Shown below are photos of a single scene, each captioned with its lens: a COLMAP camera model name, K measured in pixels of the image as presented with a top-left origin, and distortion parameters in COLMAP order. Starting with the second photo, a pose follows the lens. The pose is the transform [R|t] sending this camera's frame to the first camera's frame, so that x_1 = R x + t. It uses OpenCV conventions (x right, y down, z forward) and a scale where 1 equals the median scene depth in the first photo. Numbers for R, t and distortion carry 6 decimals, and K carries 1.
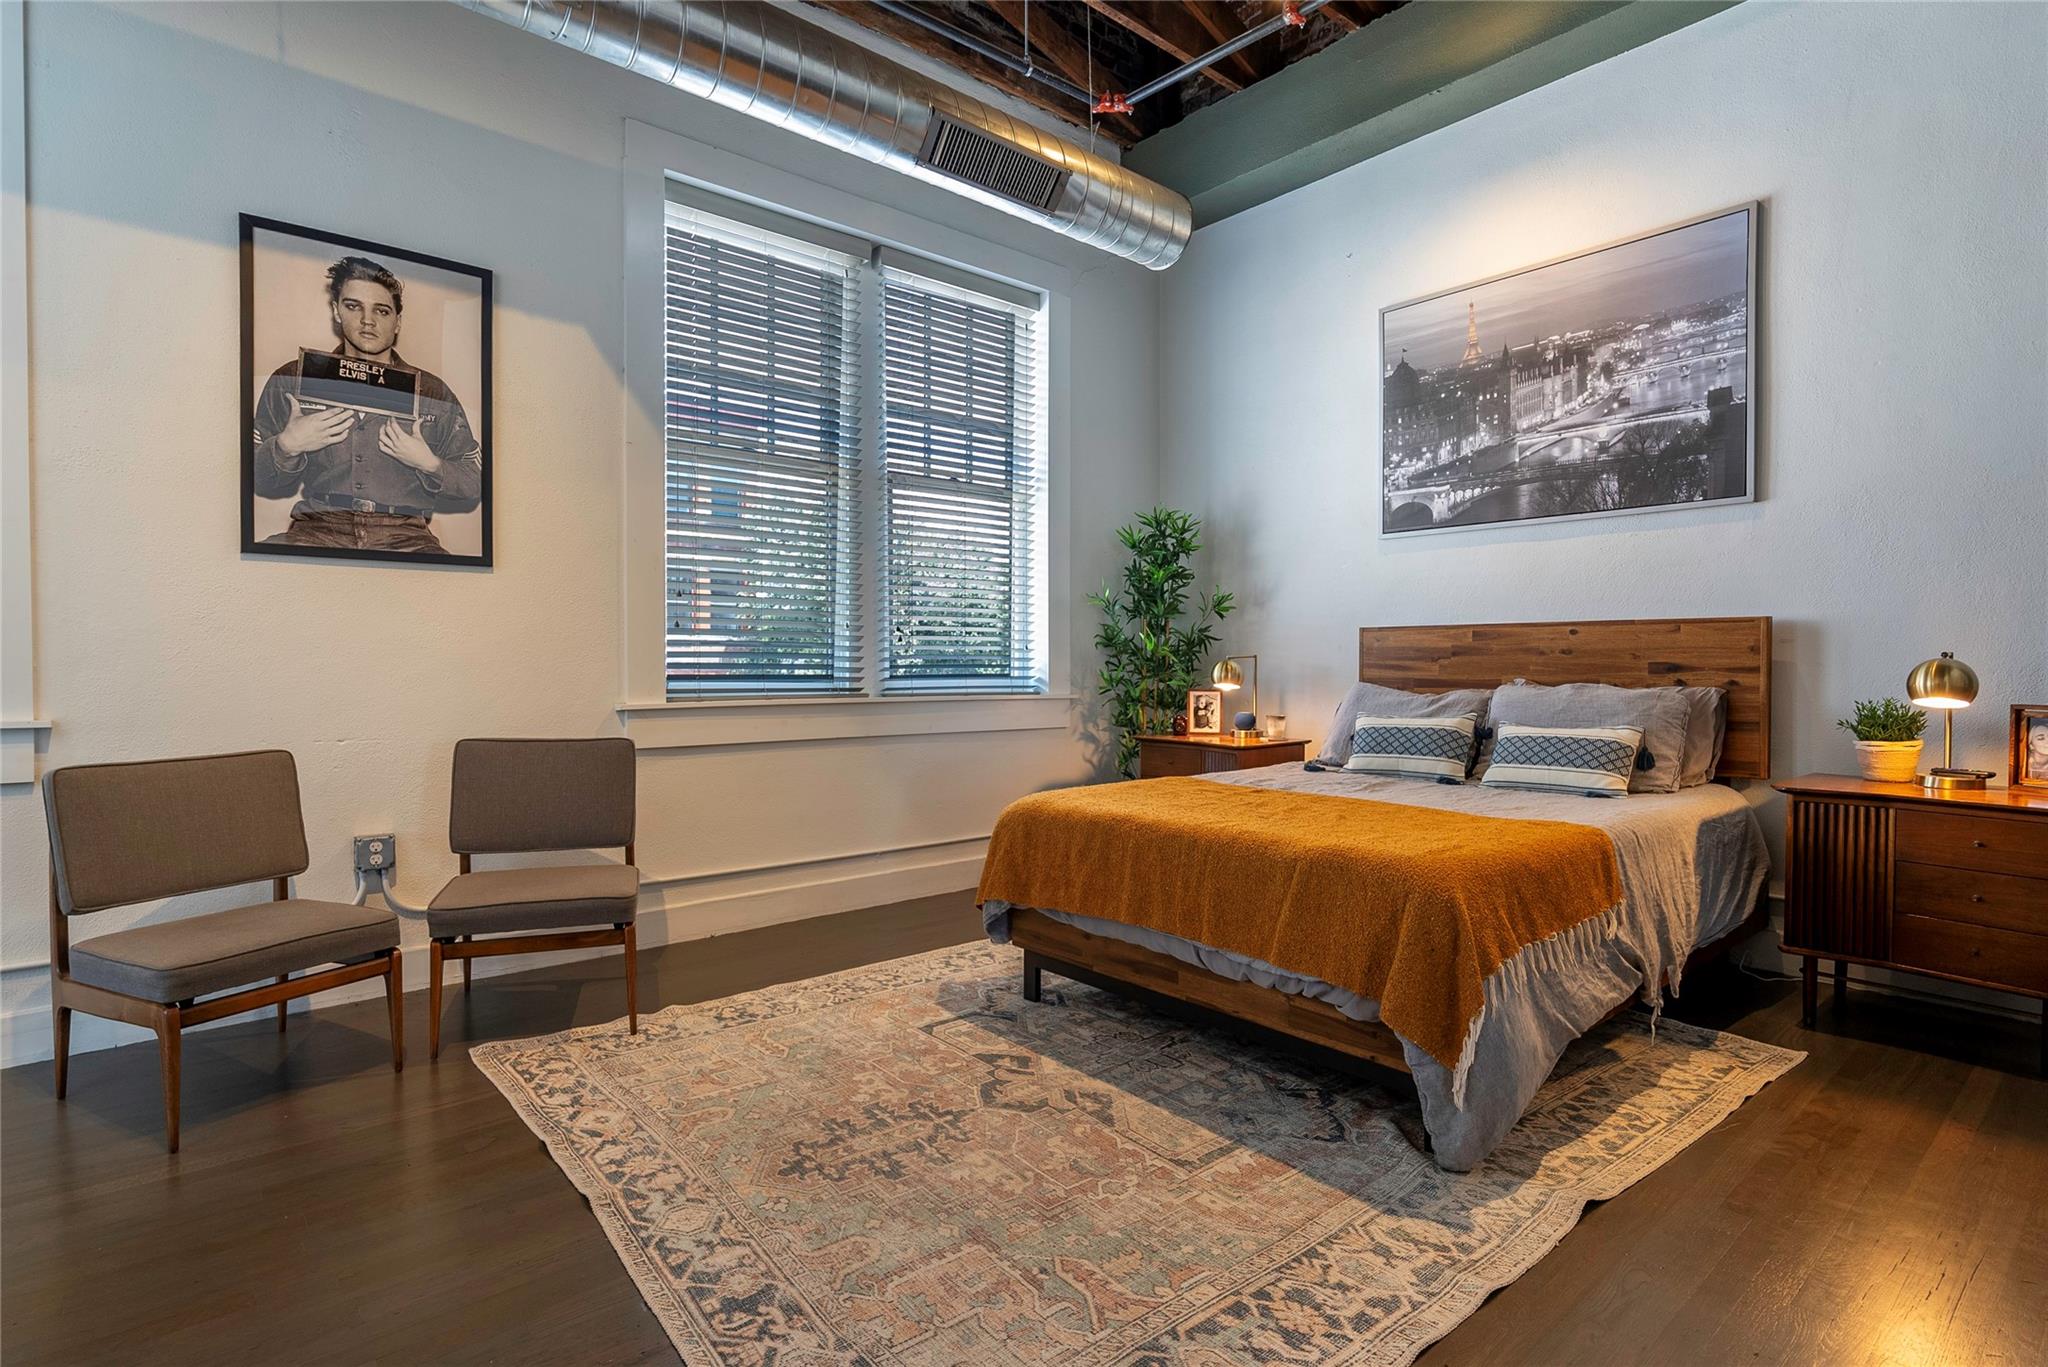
lens RADIAL K [[1055.4, 0, 1028.3], [0, 1055.4, 683.2], [0, 0, 1]] dist [-0.008269, -0.005098]
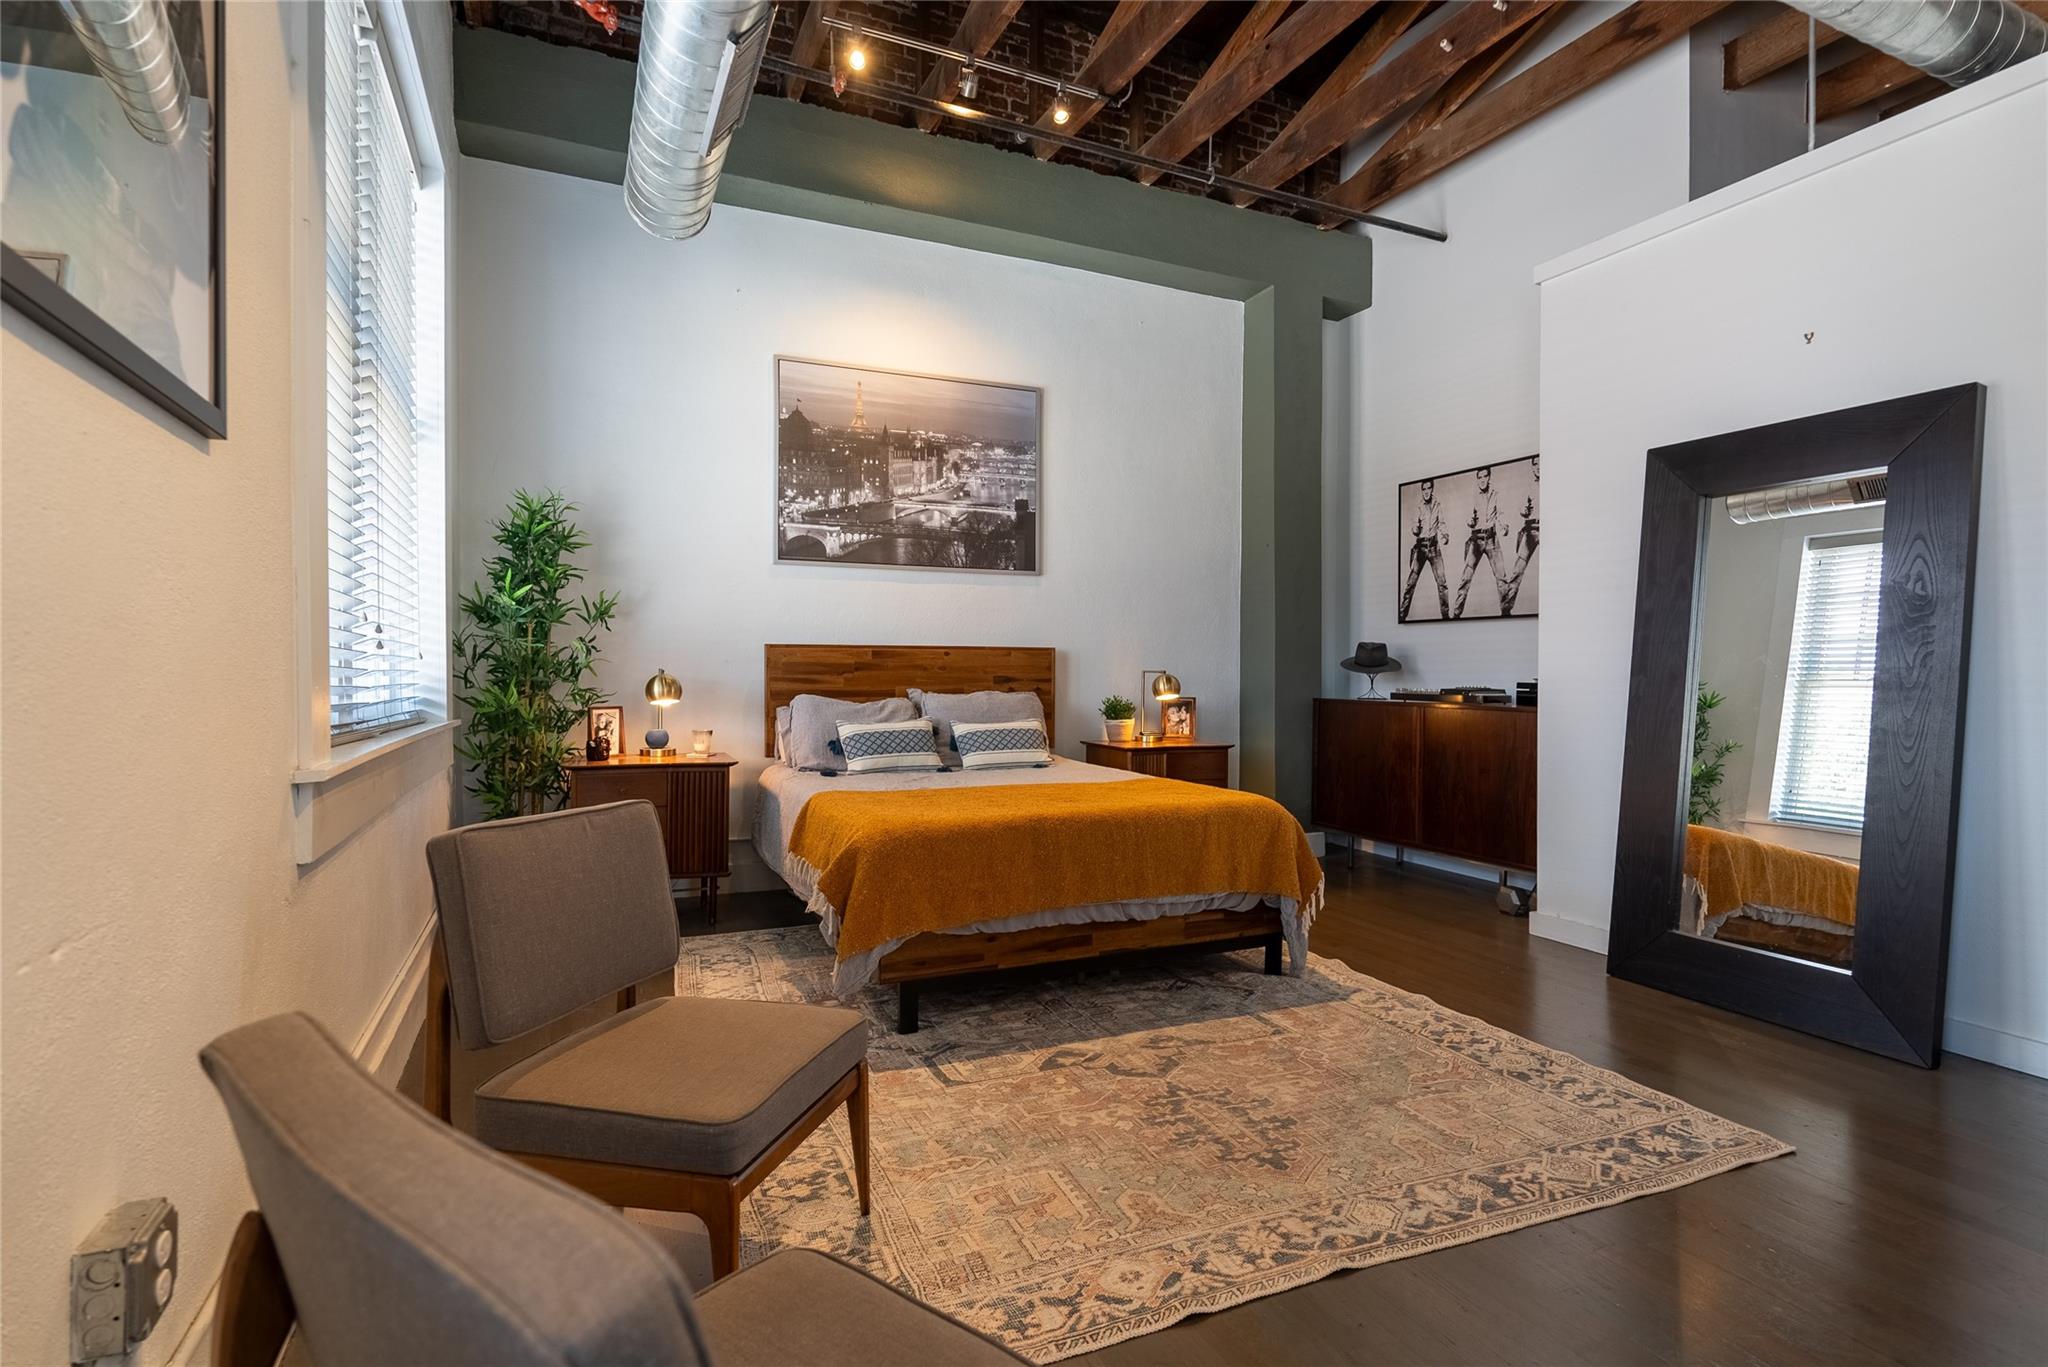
lens RADIAL K [[1012.4, 0, 1028.7], [0, 1012.4, 681.6], [0, 0, 1]] dist [-0.005331, -0.000136]
pose [[0.260624, -0.008014, 0.965407, -0.890102], [0.018022, 0.999832, 0.003435, -0.018752], [-0.965272, 0.016503, 0.260724, 0.683976]]
